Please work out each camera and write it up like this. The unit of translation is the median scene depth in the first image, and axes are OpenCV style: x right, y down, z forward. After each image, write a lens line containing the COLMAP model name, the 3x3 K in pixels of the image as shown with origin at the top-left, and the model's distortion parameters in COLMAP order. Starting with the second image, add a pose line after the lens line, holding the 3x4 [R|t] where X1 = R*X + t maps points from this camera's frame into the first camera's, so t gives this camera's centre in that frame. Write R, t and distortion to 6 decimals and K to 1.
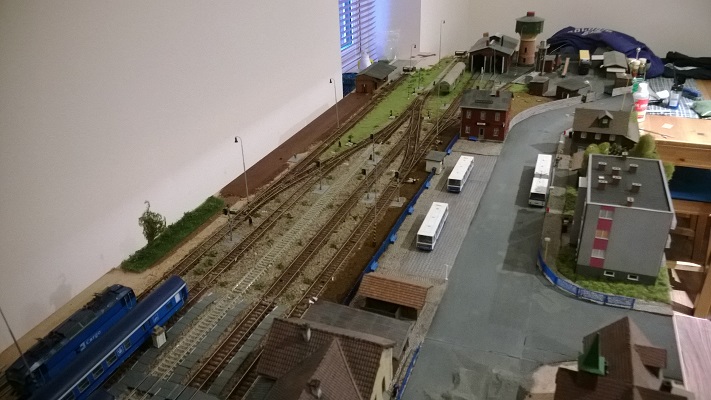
lens RADIAL K [[550.9, 0, 354.3], [0, 550.9, 200.3], [0, 0, 1]] dist [-0.000716, -0.032555]
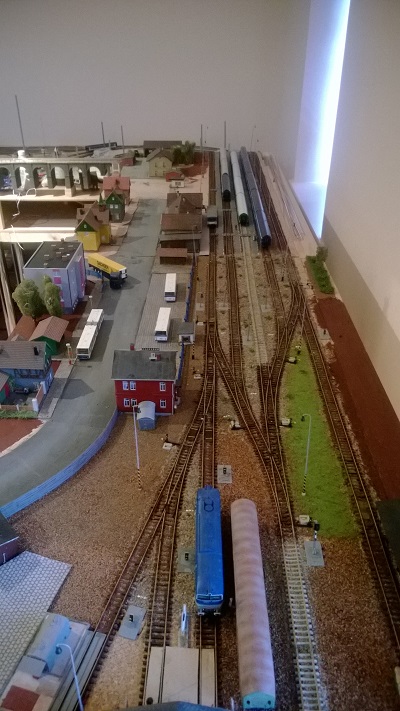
lens RADIAL K [[550.9, 0, 192.2], [0, 550.9, 349.8], [0, 0, 1]] dist [-0.000716, -0.032555]
pose [[-0.940523, 0.214799, -0.263205, 0.415320], [-0.111471, 0.536739, 0.836352, -0.927685], [0.320920, 0.815949, -0.480872, 1.510740]]
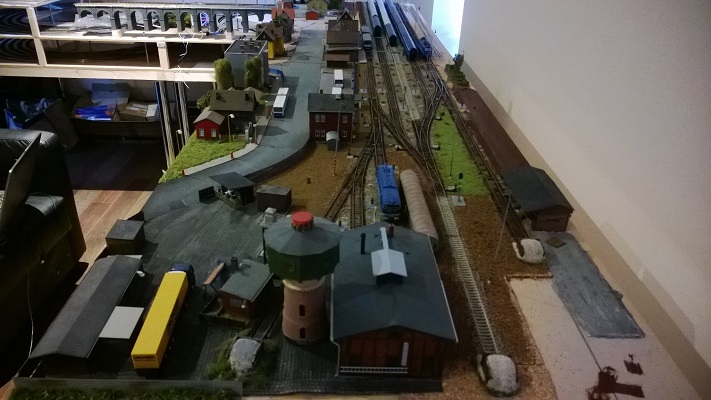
lens RADIAL K [[550.9, 0, 355.5], [0, 550.9, 203.2], [0, 0, 1]] dist [-0.000716, -0.032555]
pose [[-0.925257, 0.196813, -0.324291, 0.627041], [-0.158526, 0.576041, 0.801902, -1.000638], [0.344630, 0.793374, -0.501785, 1.846392]]
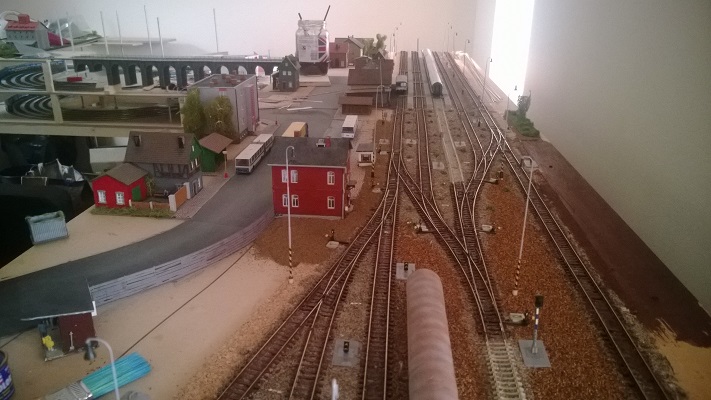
lens RADIAL K [[550.9, 0, 350.4], [0, 550.9, 203.1], [0, 0, 1]] dist [-0.000716, -0.032555]
pose [[-0.960986, 0.139430, -0.238882, 0.391169], [-0.087441, 0.666214, 0.740617, -0.673250], [0.262411, 0.732610, -0.628031, 1.587461]]
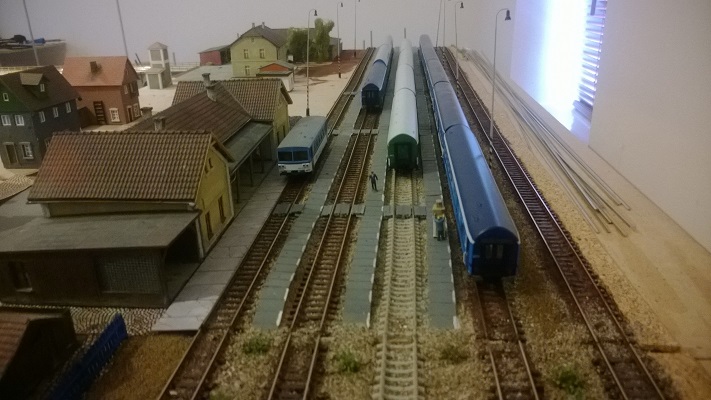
lens RADIAL K [[550.9, 0, 357.7], [0, 550.9, 198.4], [0, 0, 1]] dist [-0.000716, -0.032555]
pose [[-0.955644, 0.170508, -0.240149, -0.073688], [-0.066779, 0.668702, 0.740525, -0.126770], [0.286854, 0.723715, -0.627655, 0.788039]]
